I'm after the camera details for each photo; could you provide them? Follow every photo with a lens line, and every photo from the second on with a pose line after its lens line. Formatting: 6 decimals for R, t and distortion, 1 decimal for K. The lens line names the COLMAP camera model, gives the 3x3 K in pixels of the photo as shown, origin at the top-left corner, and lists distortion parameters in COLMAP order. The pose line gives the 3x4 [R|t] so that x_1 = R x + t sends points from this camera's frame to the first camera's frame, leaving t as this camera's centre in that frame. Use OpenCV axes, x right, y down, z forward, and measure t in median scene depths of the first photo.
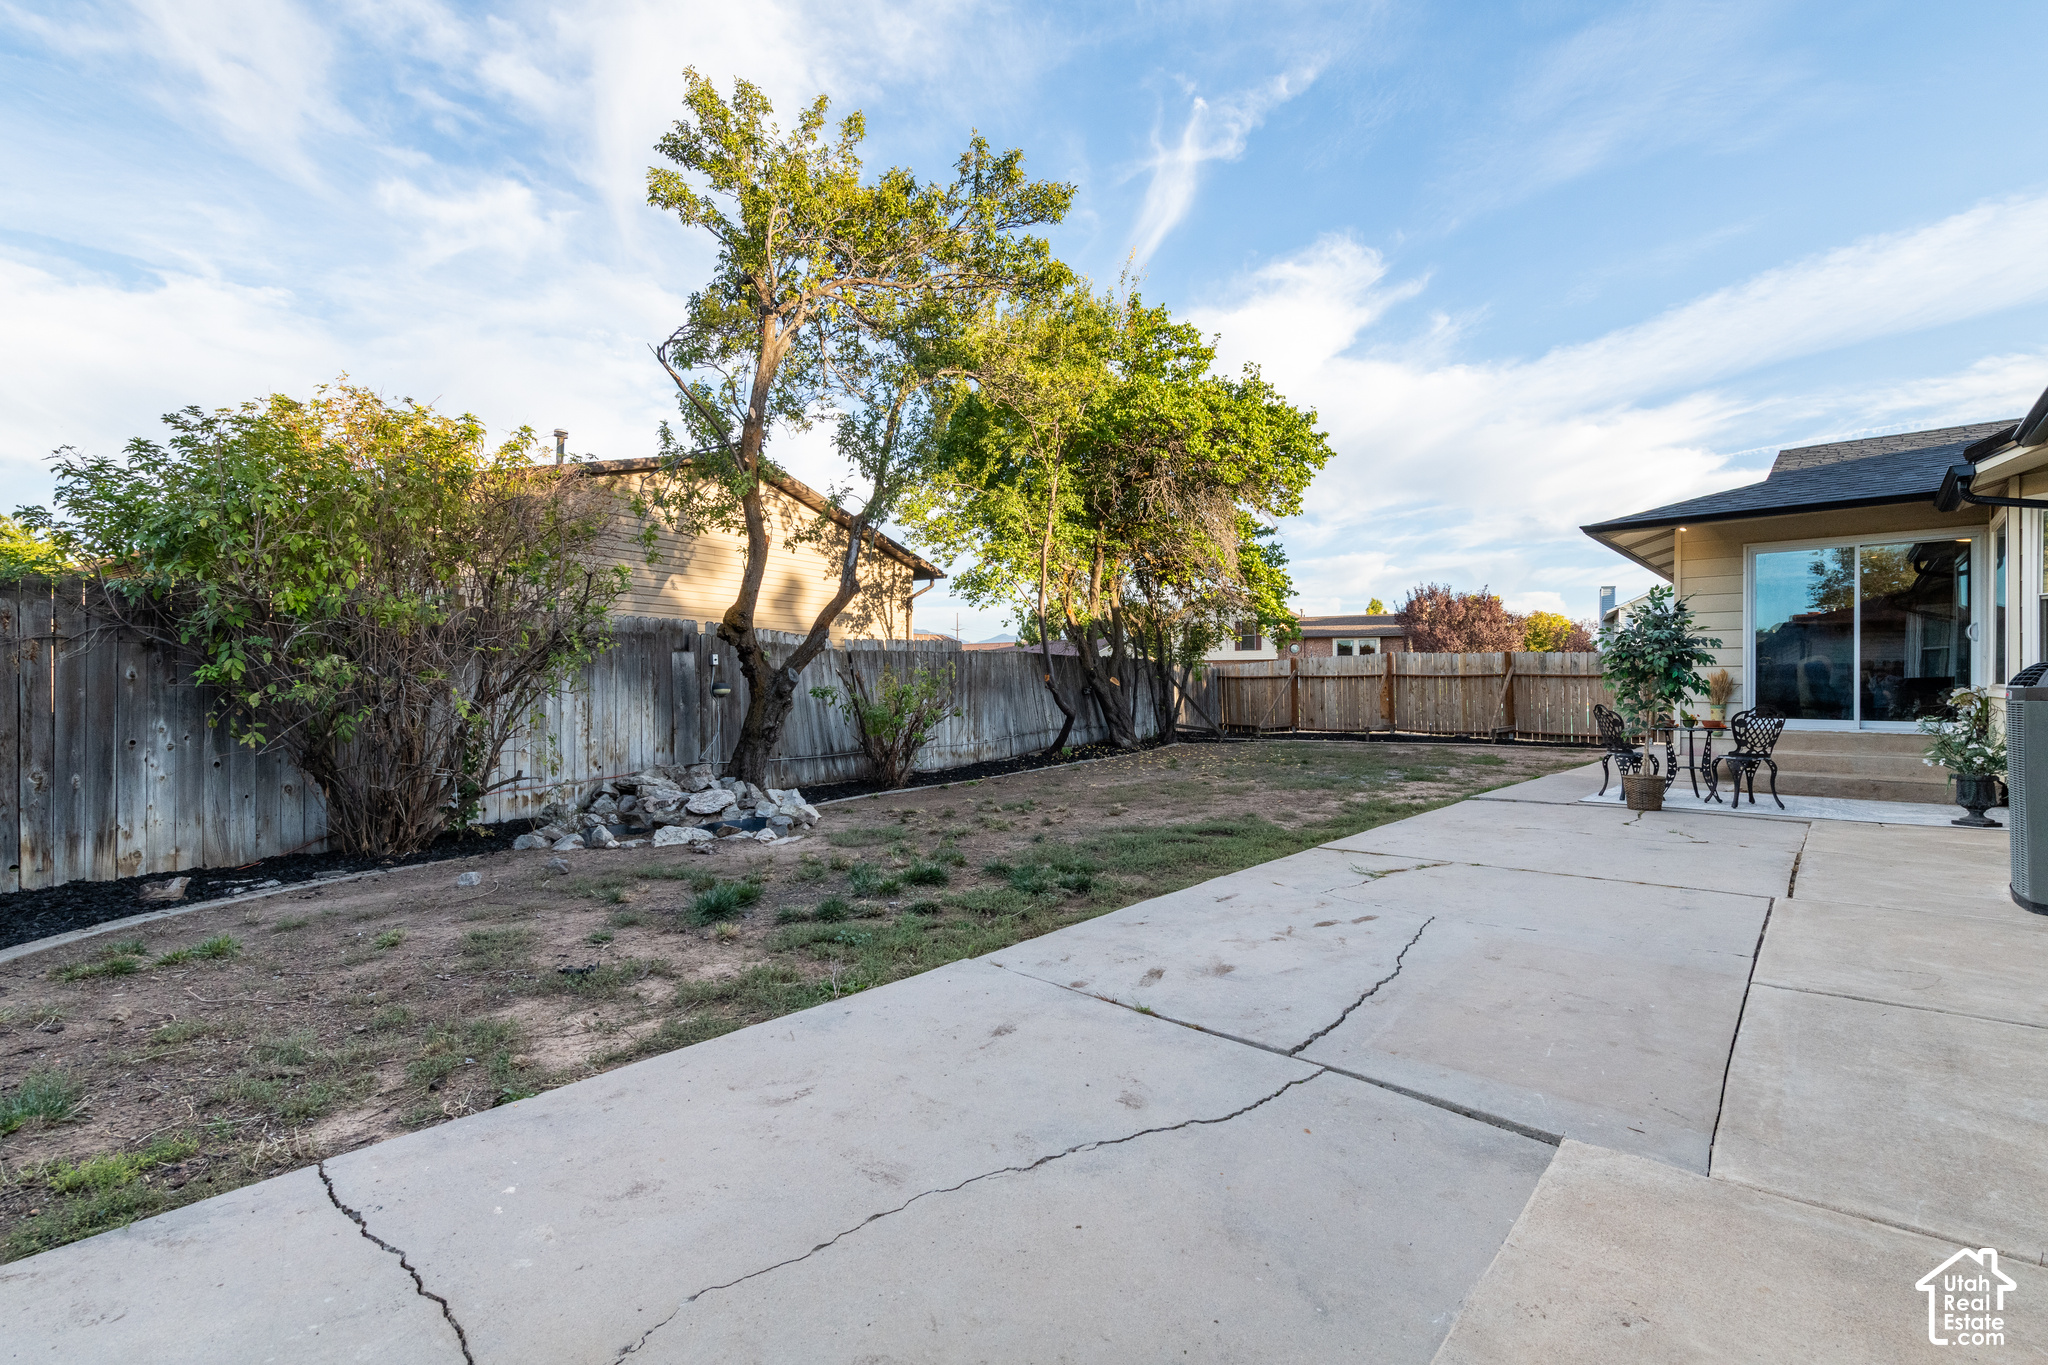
lens RADIAL K [[914.4, 0, 1024.0], [0, 914.4, 682.5], [0, 0, 1]] dist [0.020843, -0.011226]
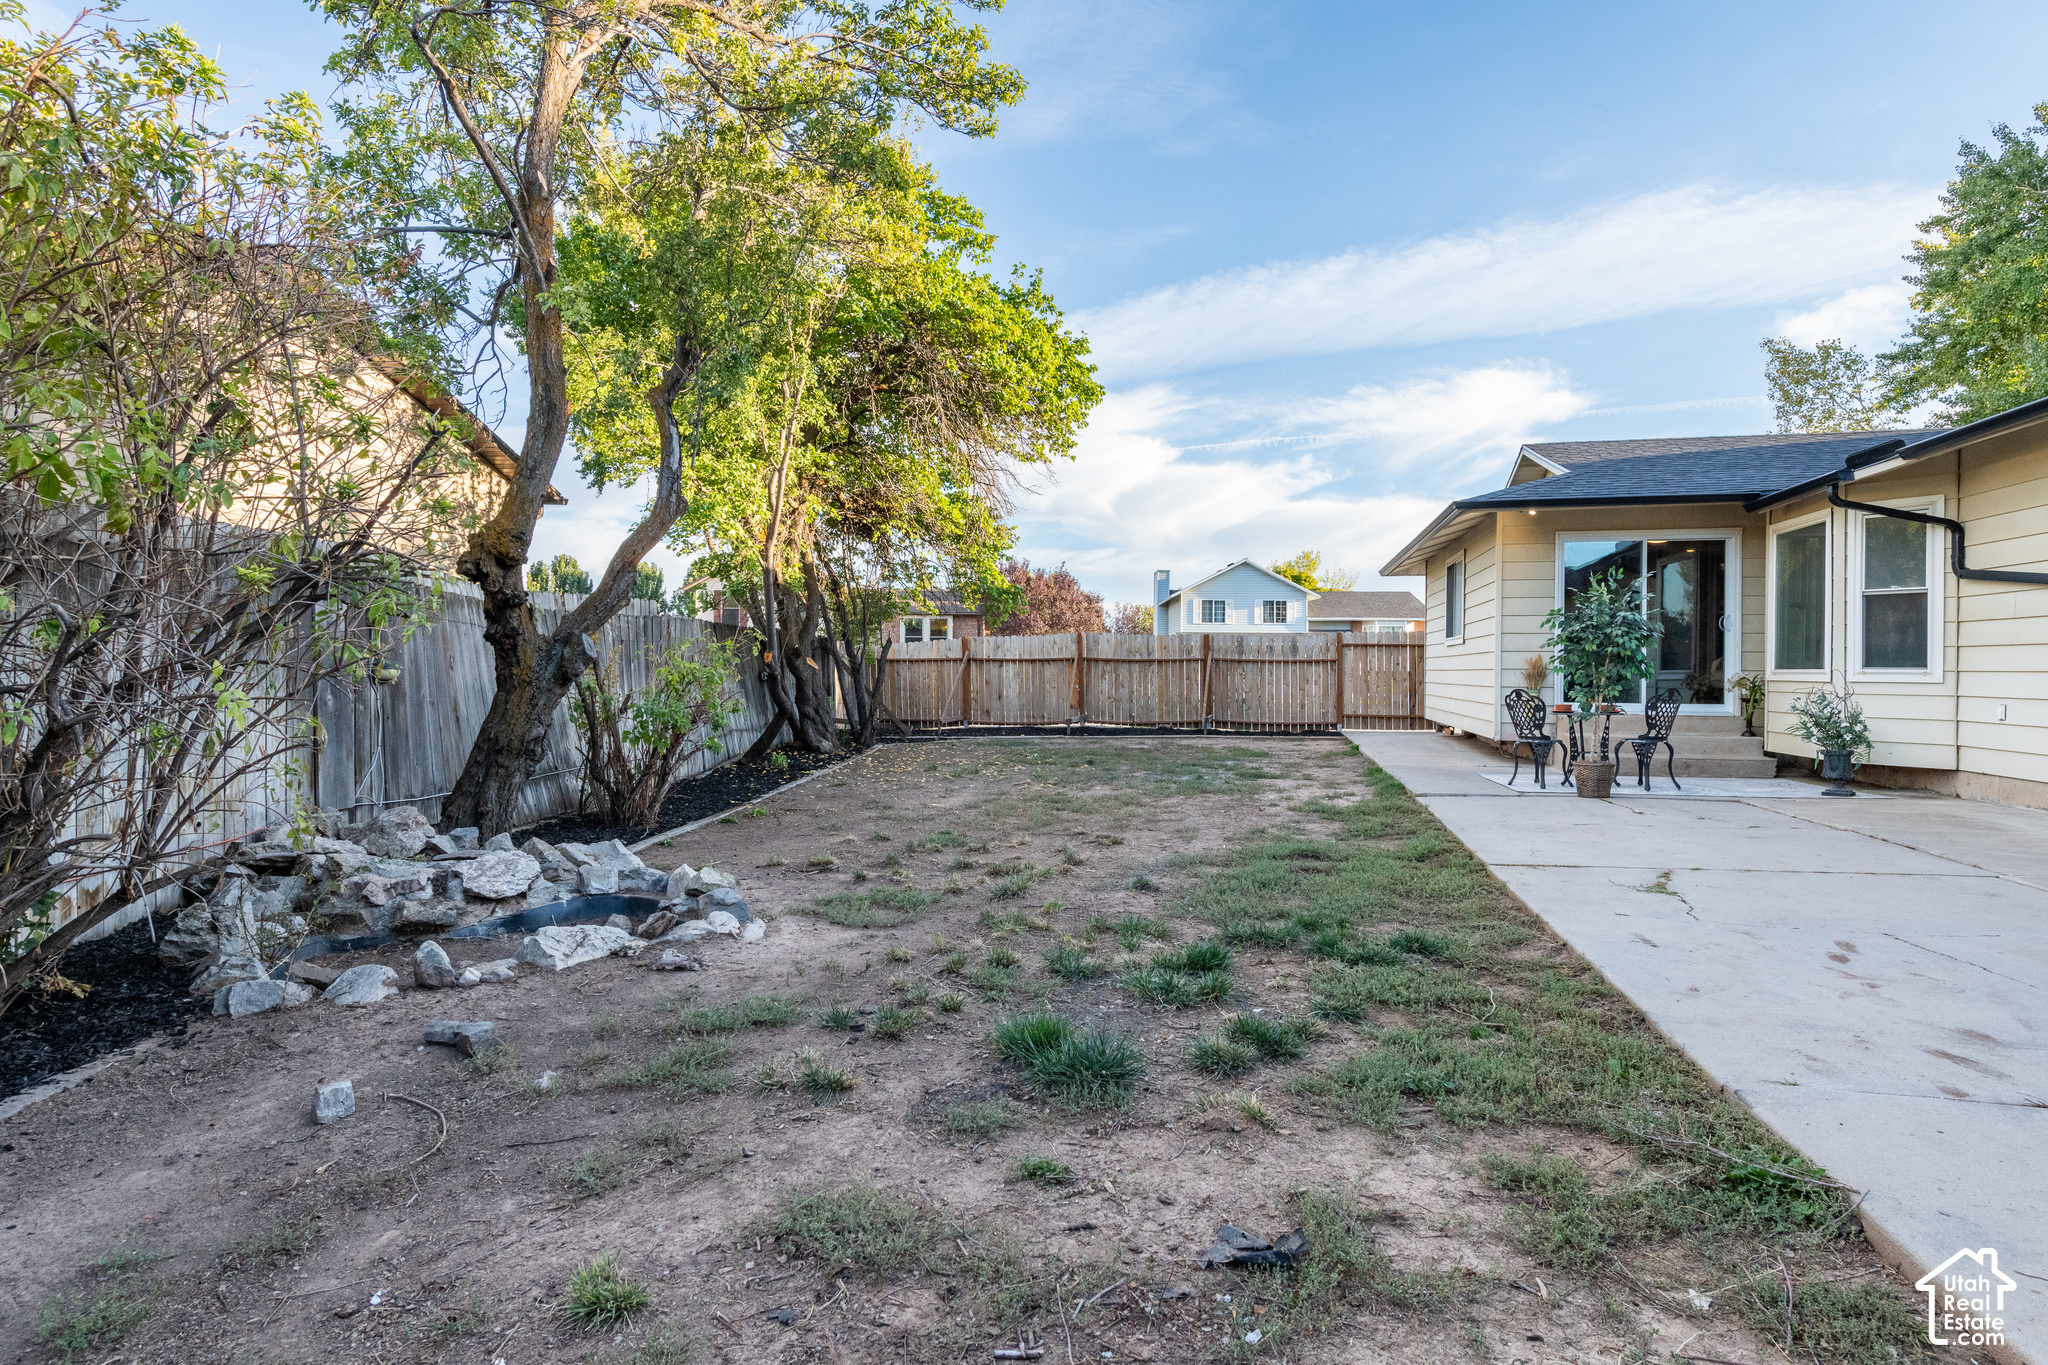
lens RADIAL K [[1121.4, 0, 1022.8], [0, 1121.4, 670.7], [0, 0, 1]] dist [0.009287, 0.000260]
pose [[0.861610, 0.003979, 0.507556, -0.206359], [-0.004954, 0.999988, 0.000570, 0.003398], [-0.507548, -0.003005, 0.861619, 0.132313]]
